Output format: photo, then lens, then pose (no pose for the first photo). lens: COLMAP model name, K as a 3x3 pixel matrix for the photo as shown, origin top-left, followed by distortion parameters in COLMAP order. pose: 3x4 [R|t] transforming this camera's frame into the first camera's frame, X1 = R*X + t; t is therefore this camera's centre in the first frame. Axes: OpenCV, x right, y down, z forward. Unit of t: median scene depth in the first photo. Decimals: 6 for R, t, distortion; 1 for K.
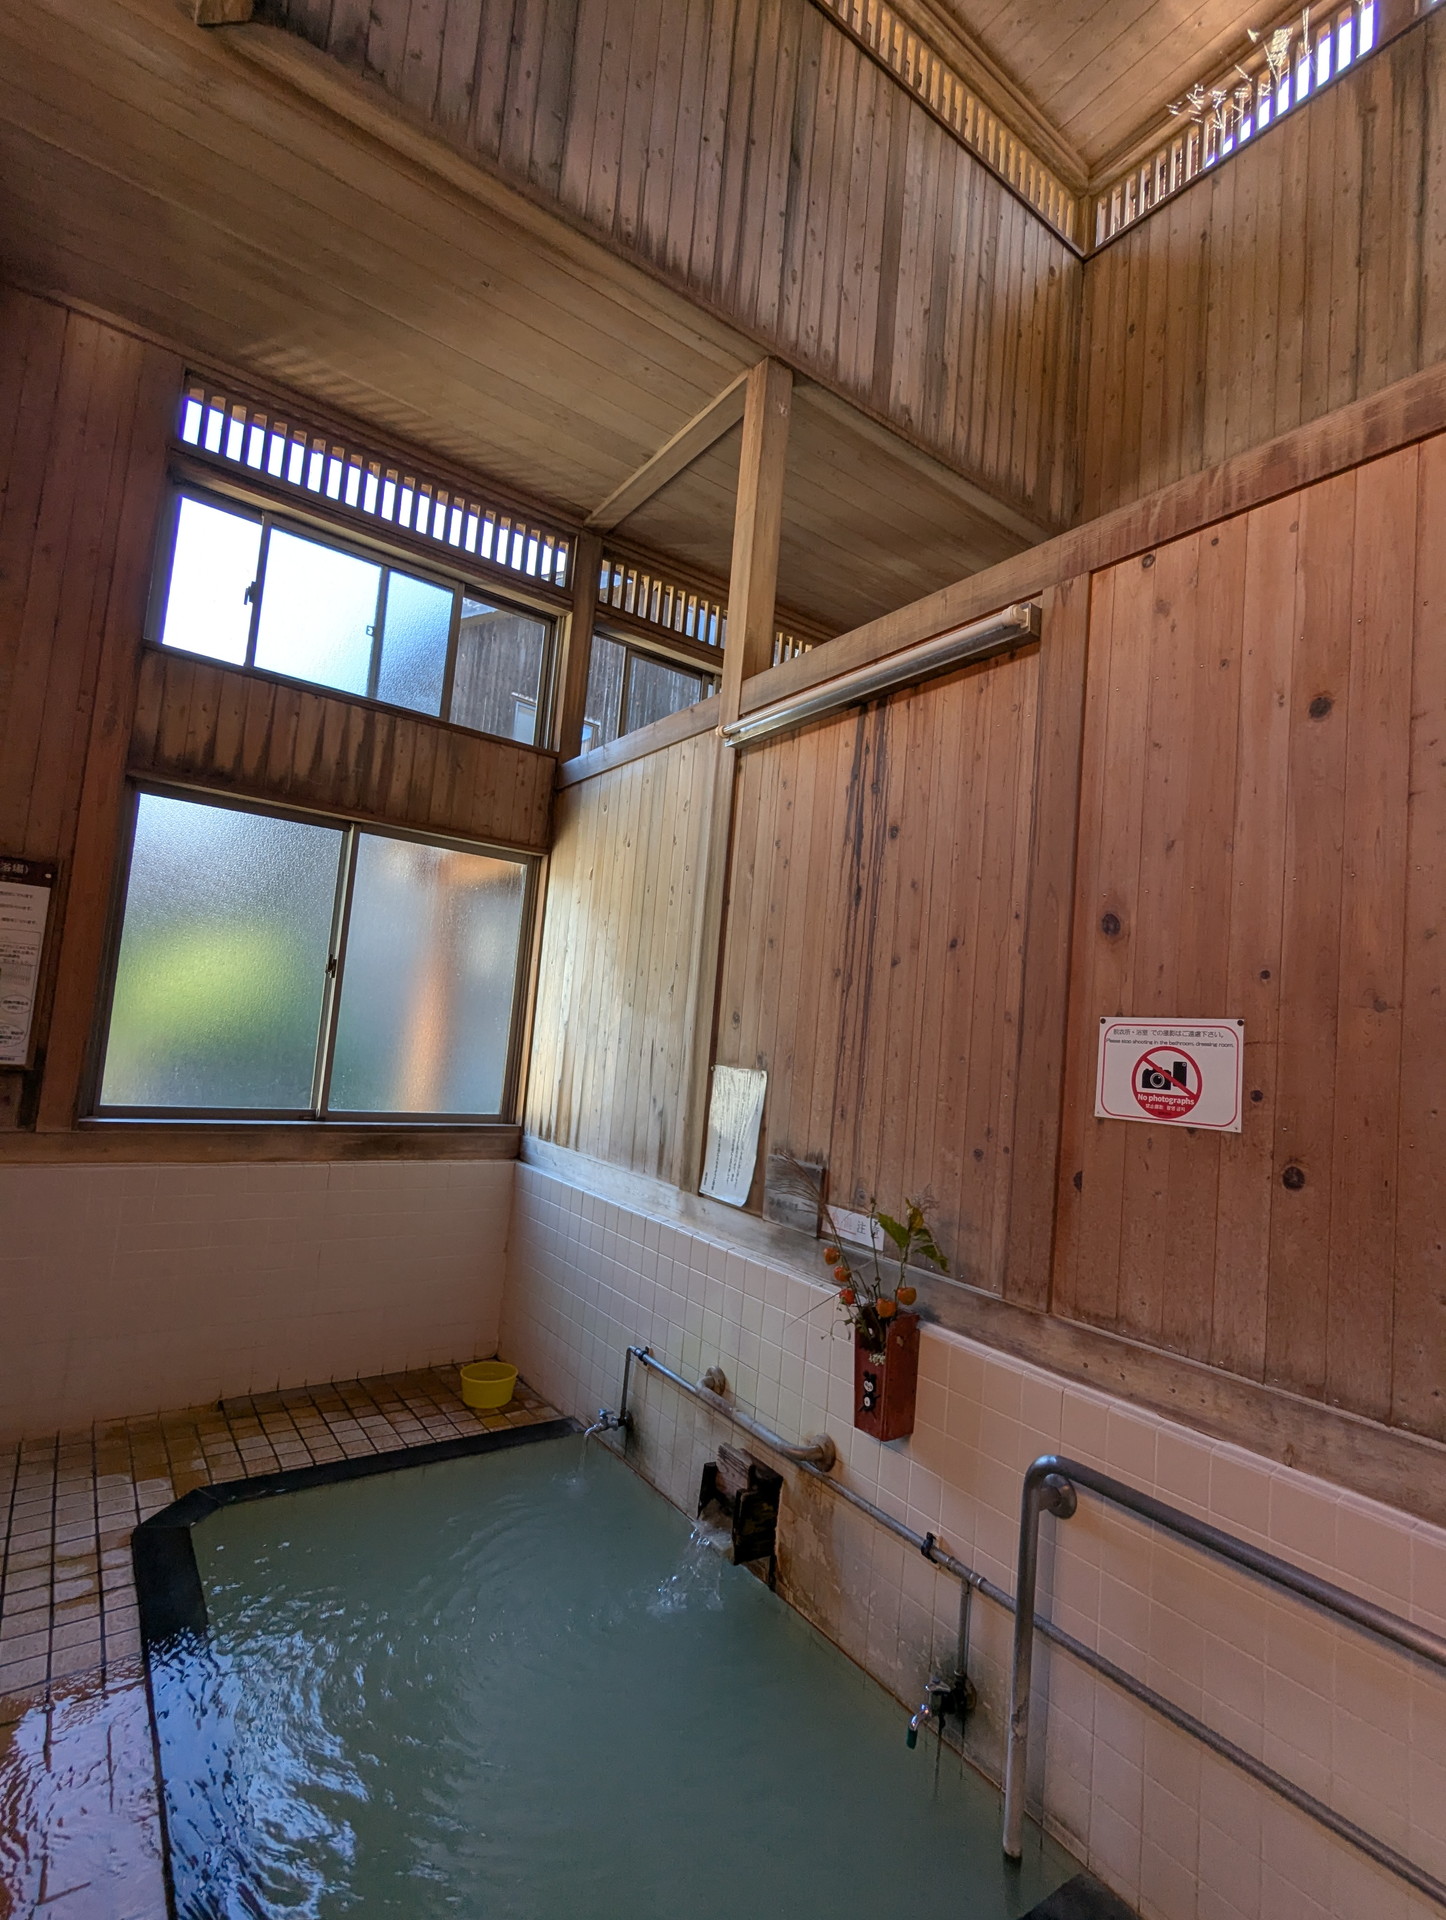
lens RADIAL K [[947.6, 0, 723.0], [0, 947.6, 960.0], [0, 0, 1]] dist [0.003779, 0.000708]
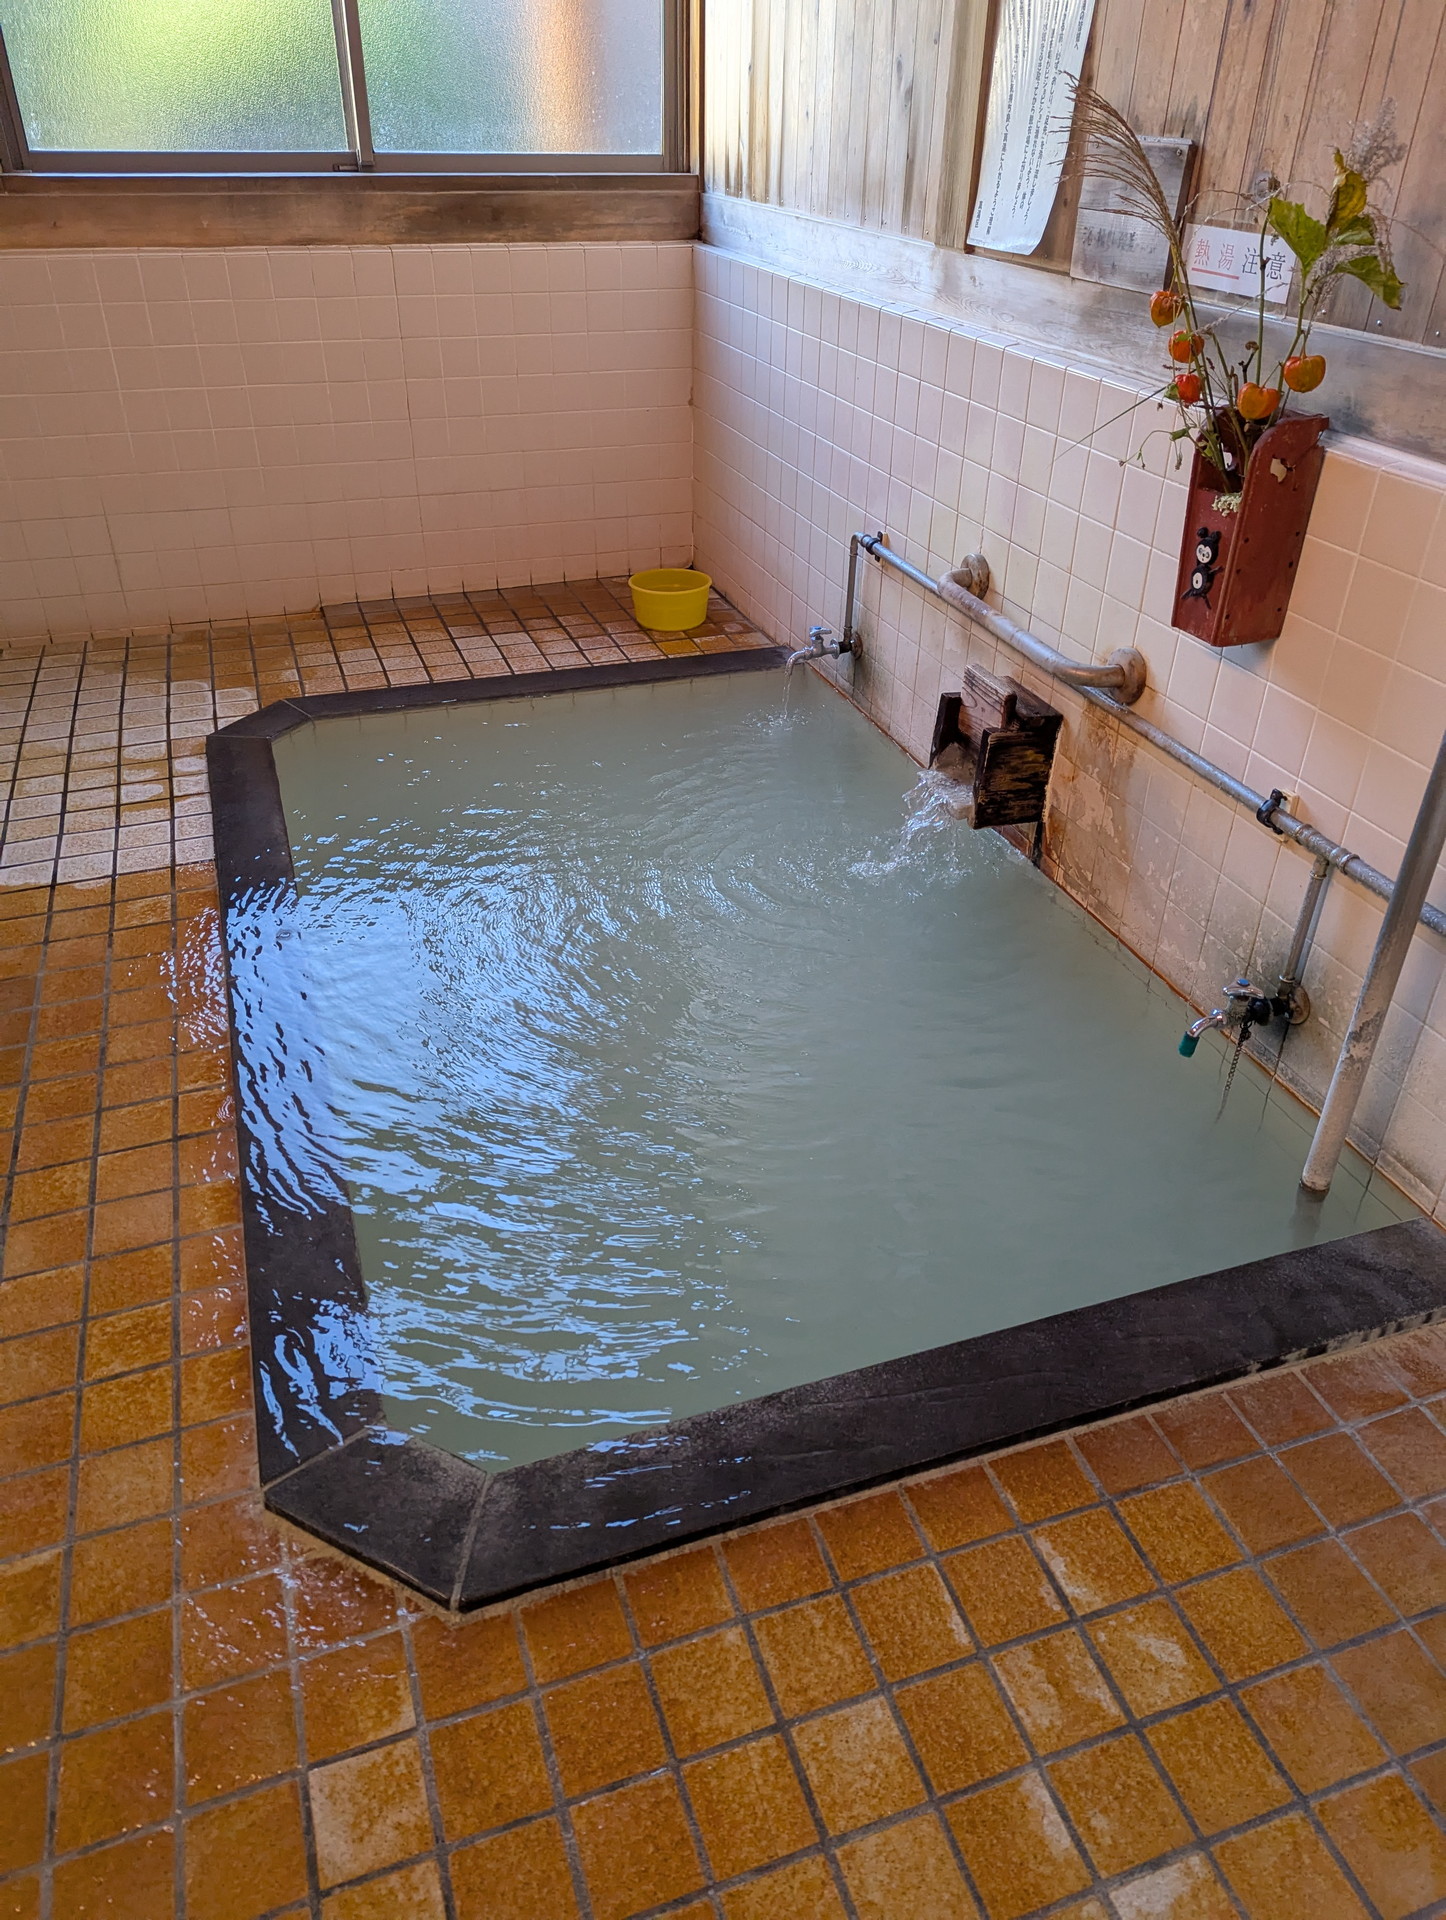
lens RADIAL K [[1329.9, 0, 723.0], [0, 1329.9, 960.0], [0, 0, 1]] dist [0.042371, -0.036416]
pose [[0.955537, 0.093253, -0.279739, 0.110363], [0.087969, 0.815325, 0.572281, 0.148161], [0.281445, -0.571444, 0.770870, 0.156297]]
